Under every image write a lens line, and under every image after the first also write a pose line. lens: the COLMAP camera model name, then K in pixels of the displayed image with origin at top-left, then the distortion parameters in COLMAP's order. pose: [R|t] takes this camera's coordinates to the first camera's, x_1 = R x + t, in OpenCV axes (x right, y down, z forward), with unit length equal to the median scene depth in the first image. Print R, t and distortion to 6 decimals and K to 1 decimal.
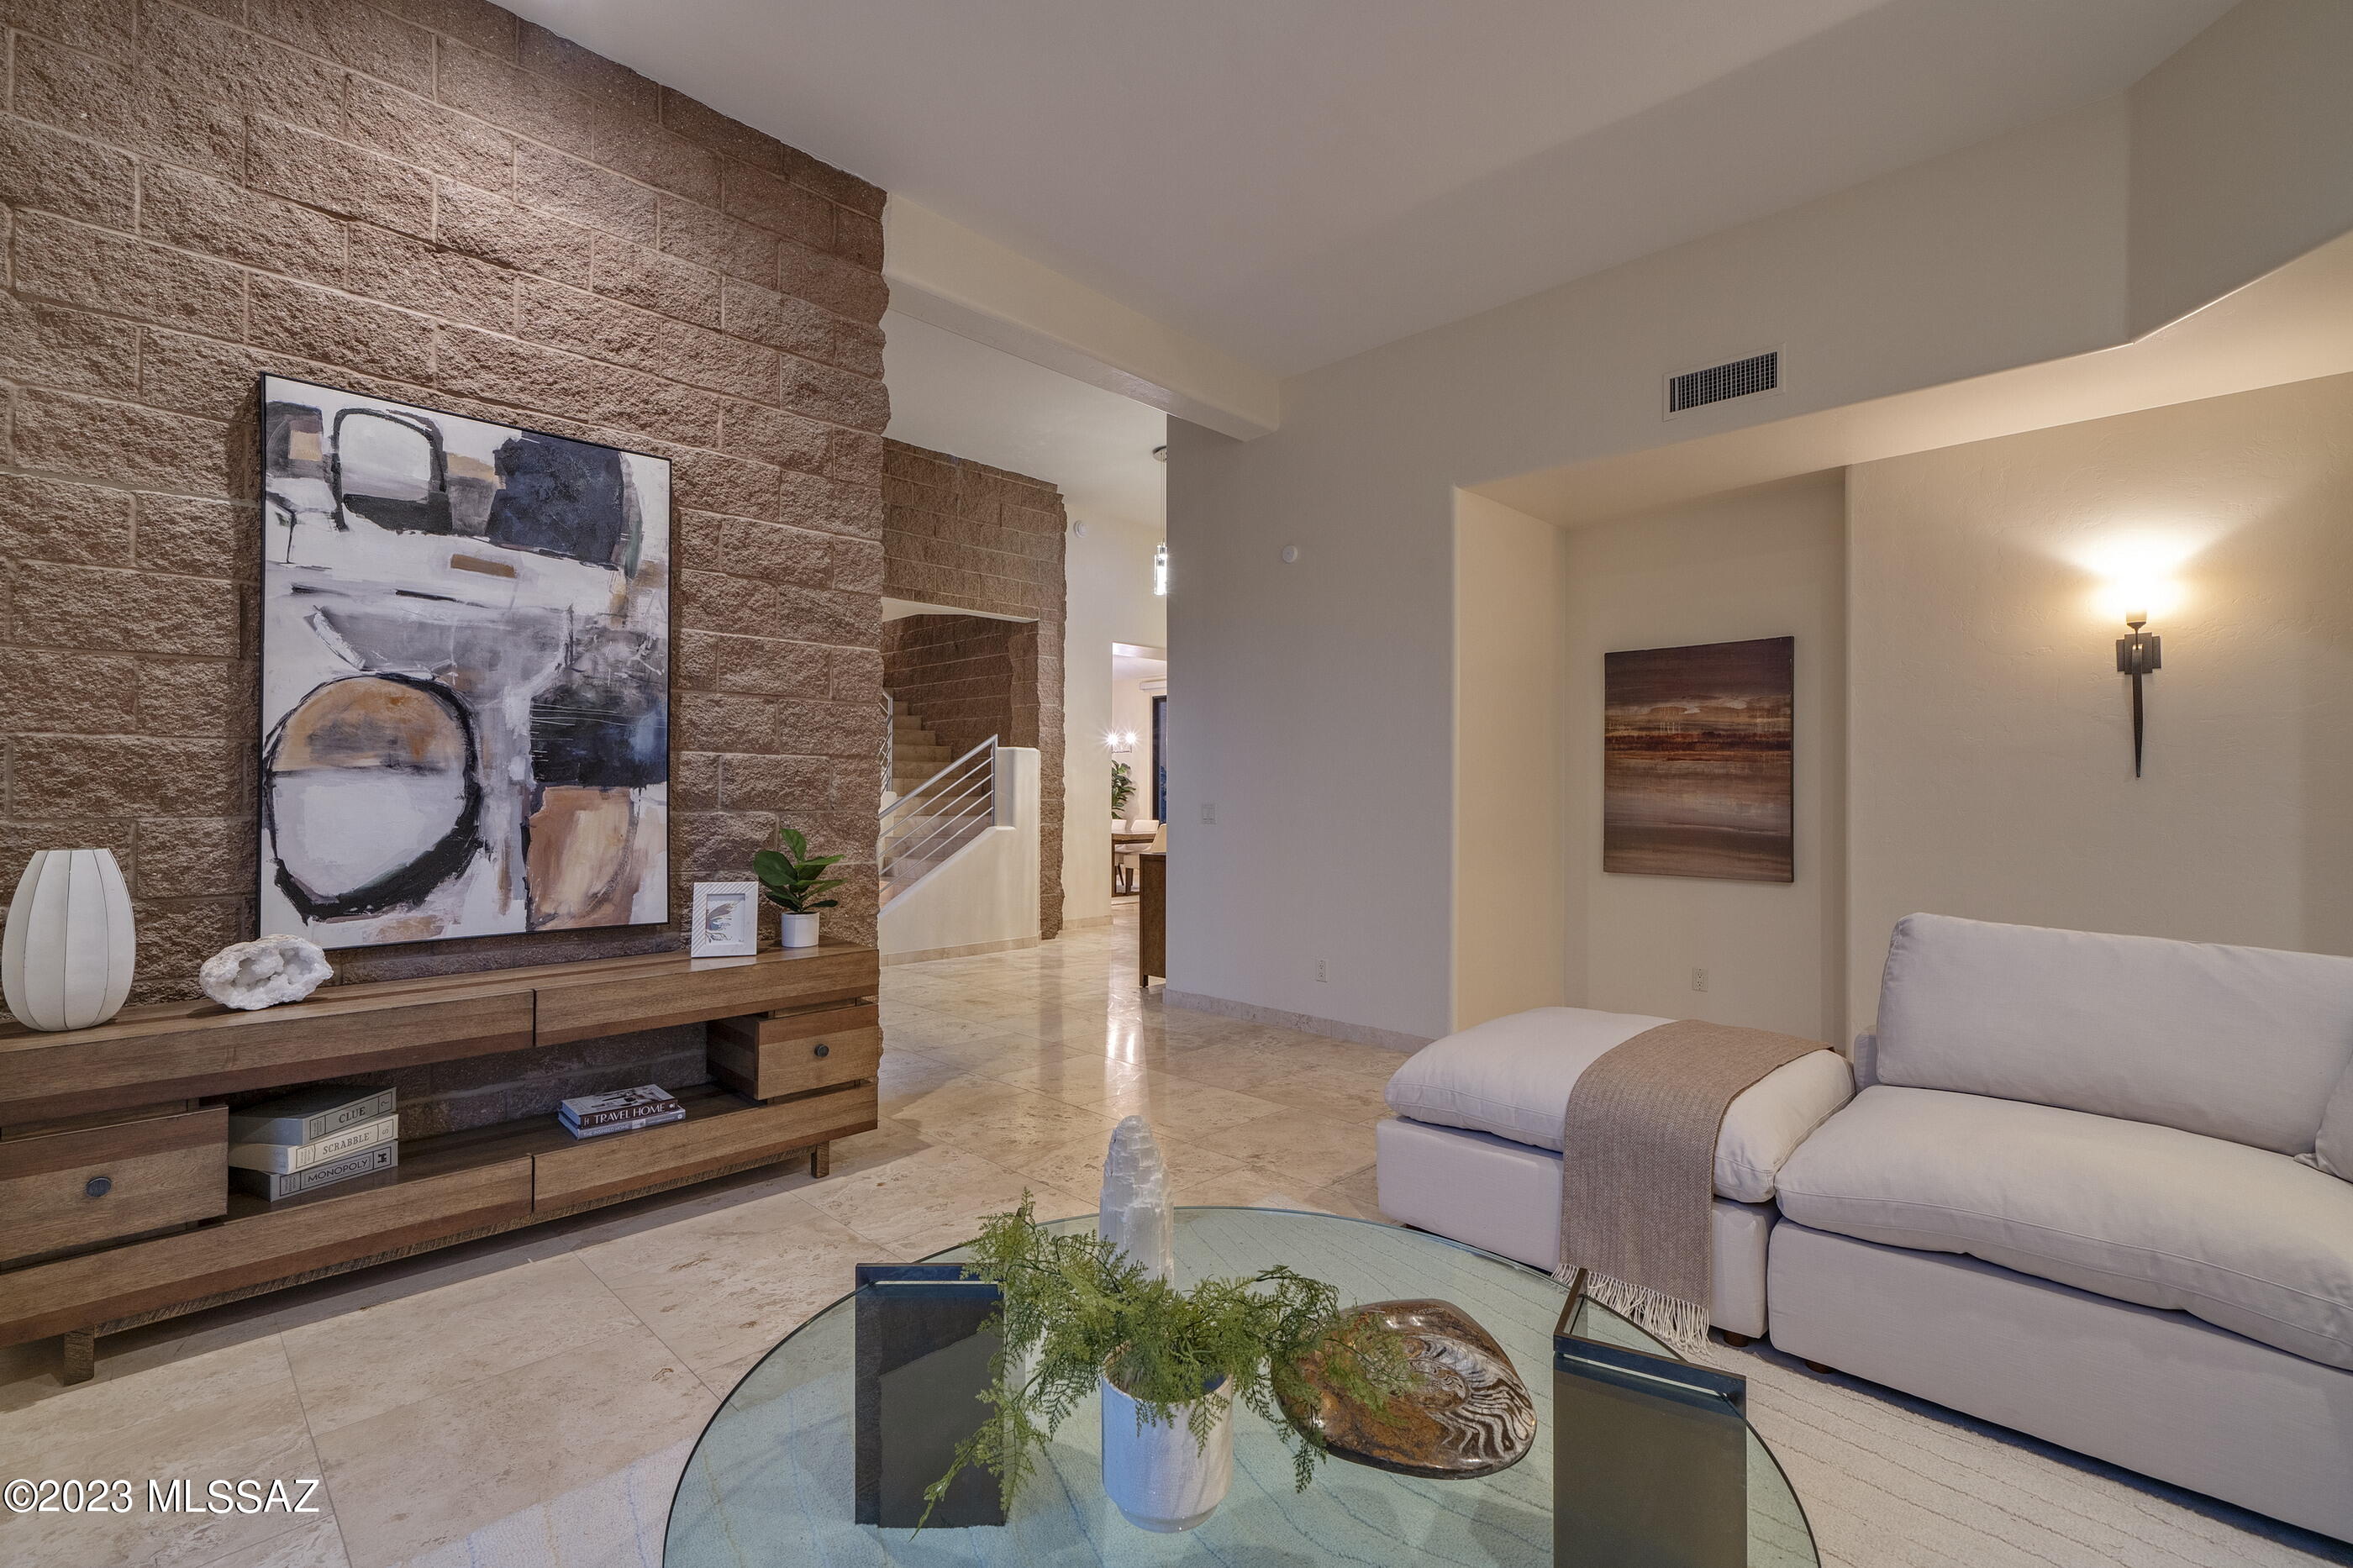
lens RADIAL K [[1071.3, 0, 1163.5], [0, 1071.3, 785.8], [0, 0, 1]] dist [-0.001680, -0.000009]
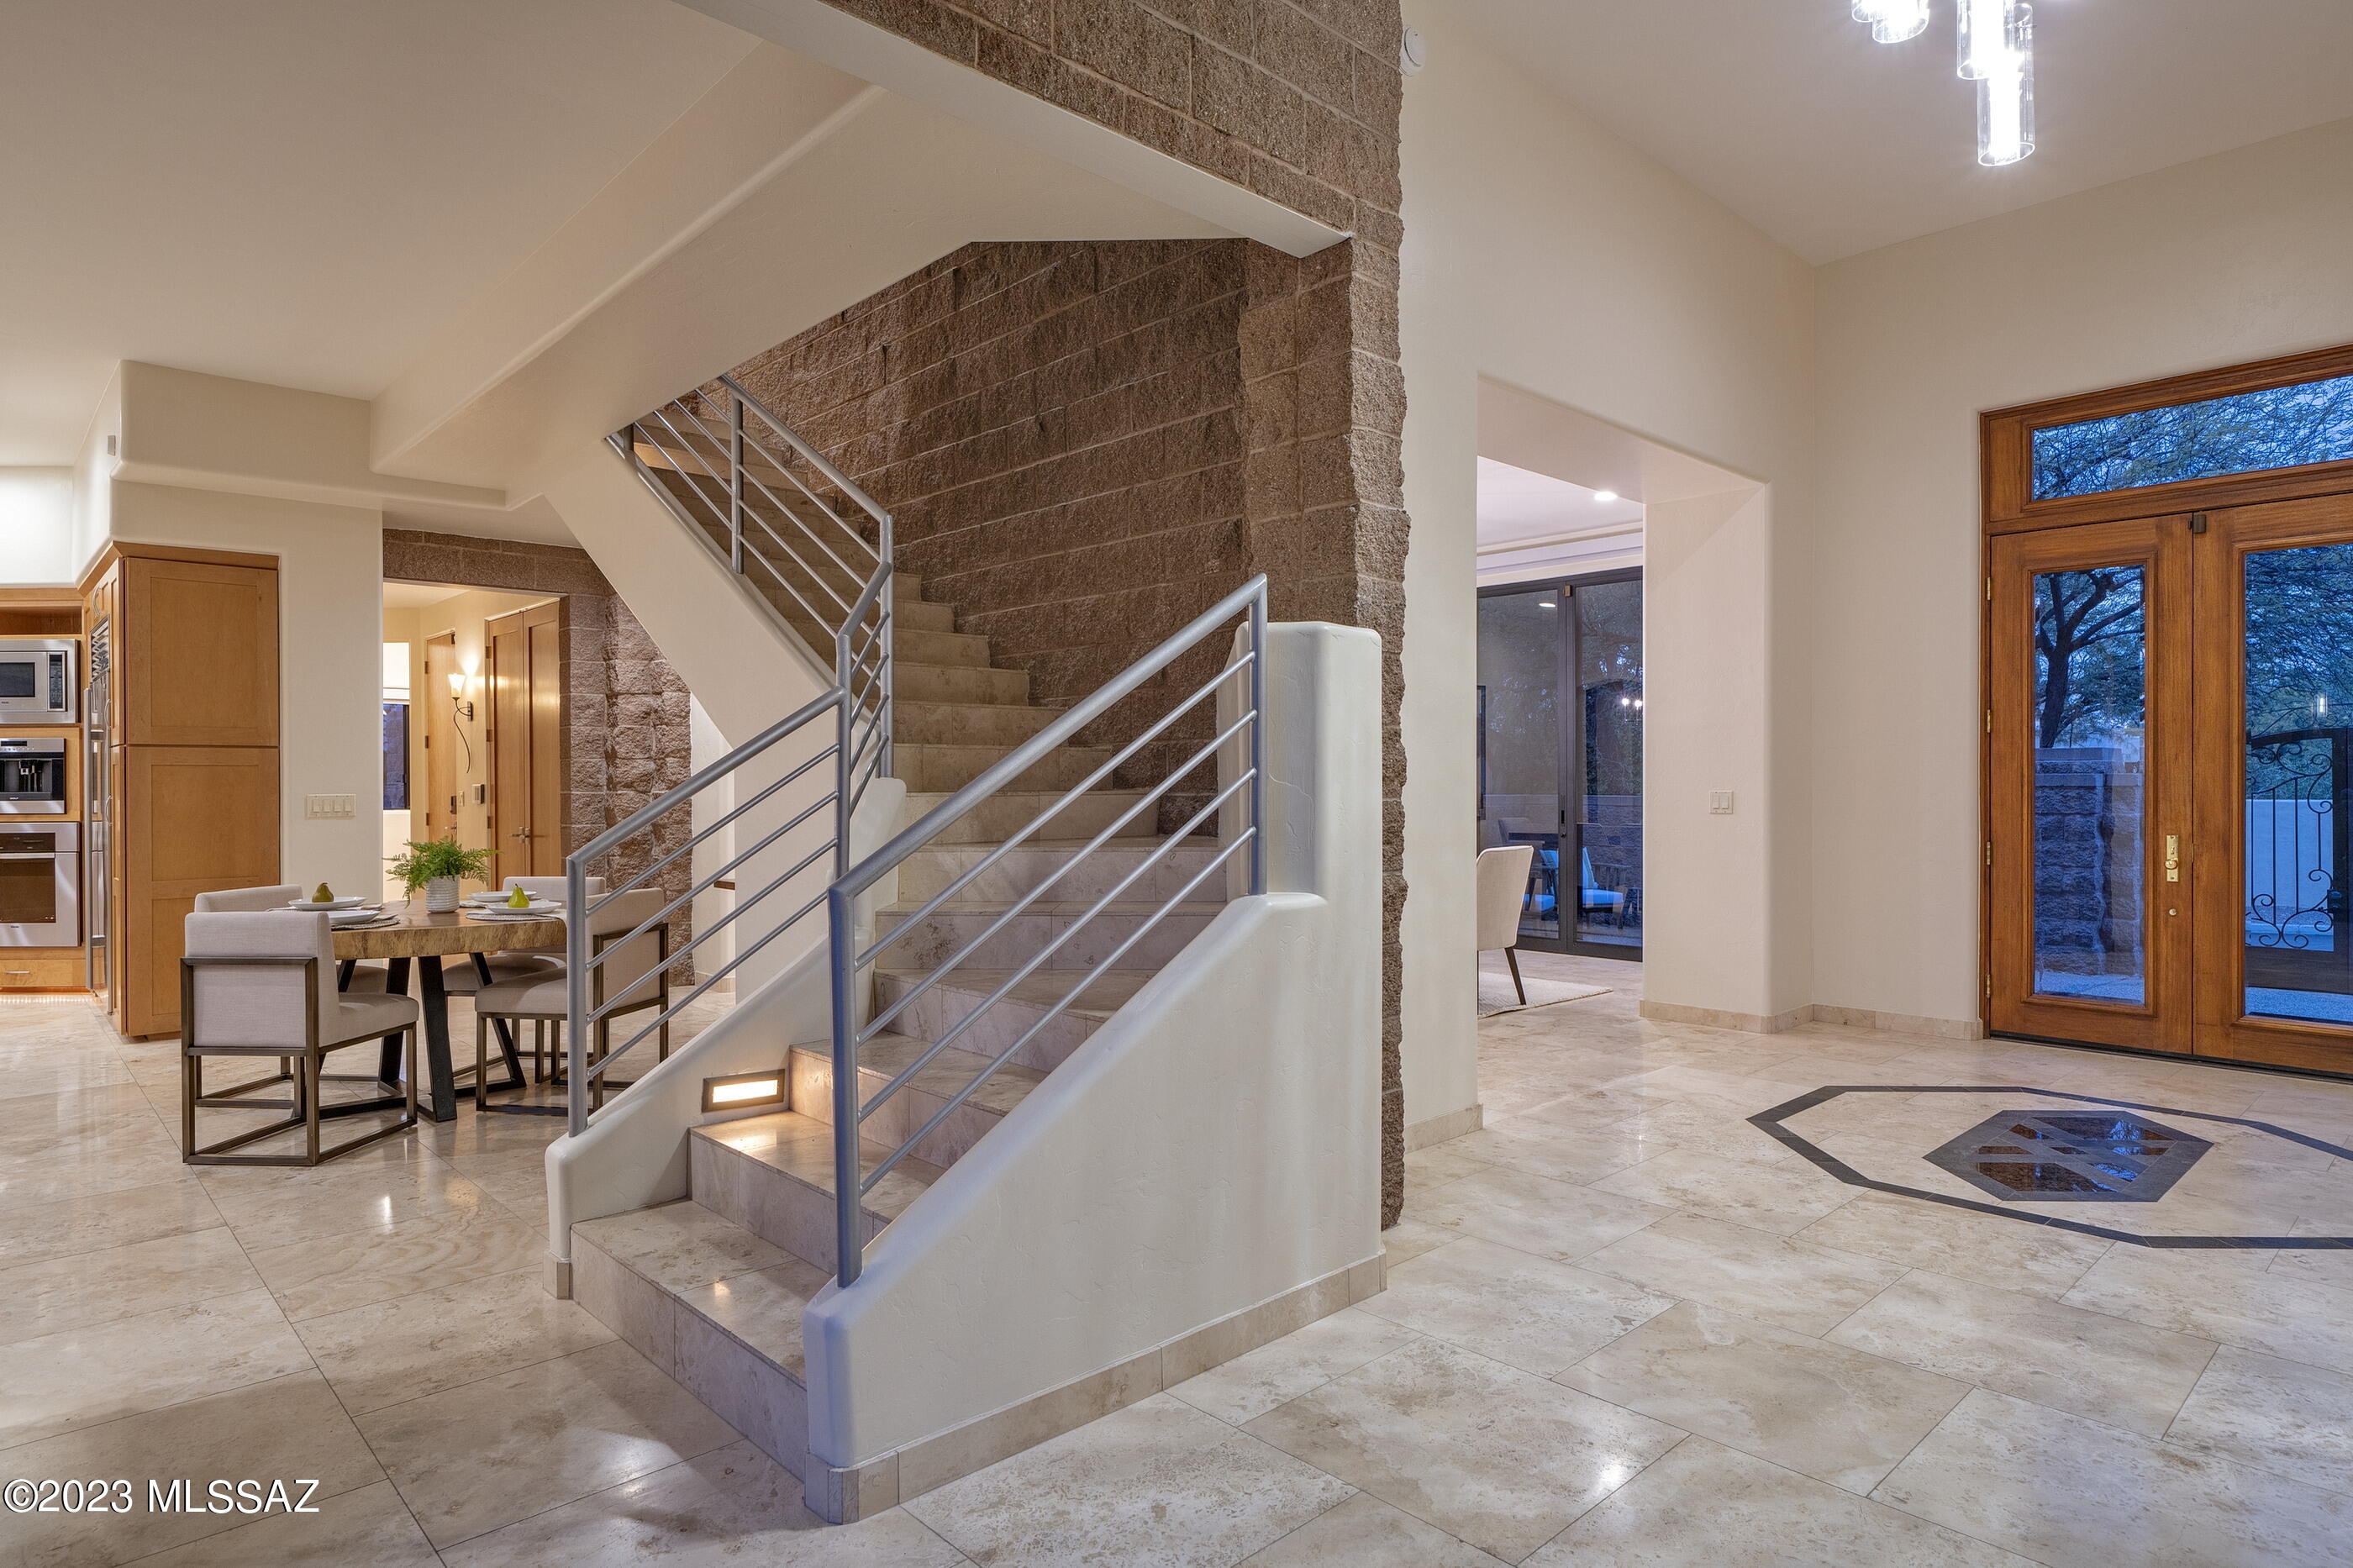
lens RADIAL K [[1329.0, 0, 1185.2], [0, 1329.0, 776.9], [0, 0, 1]] dist [-0.004122, 0.001815]
pose [[0.999839, -0.007522, -0.016277, -0.148965], [0.007568, 0.999968, 0.002762, 0.003981], [0.016256, -0.002885, 0.999864, 0.559364]]
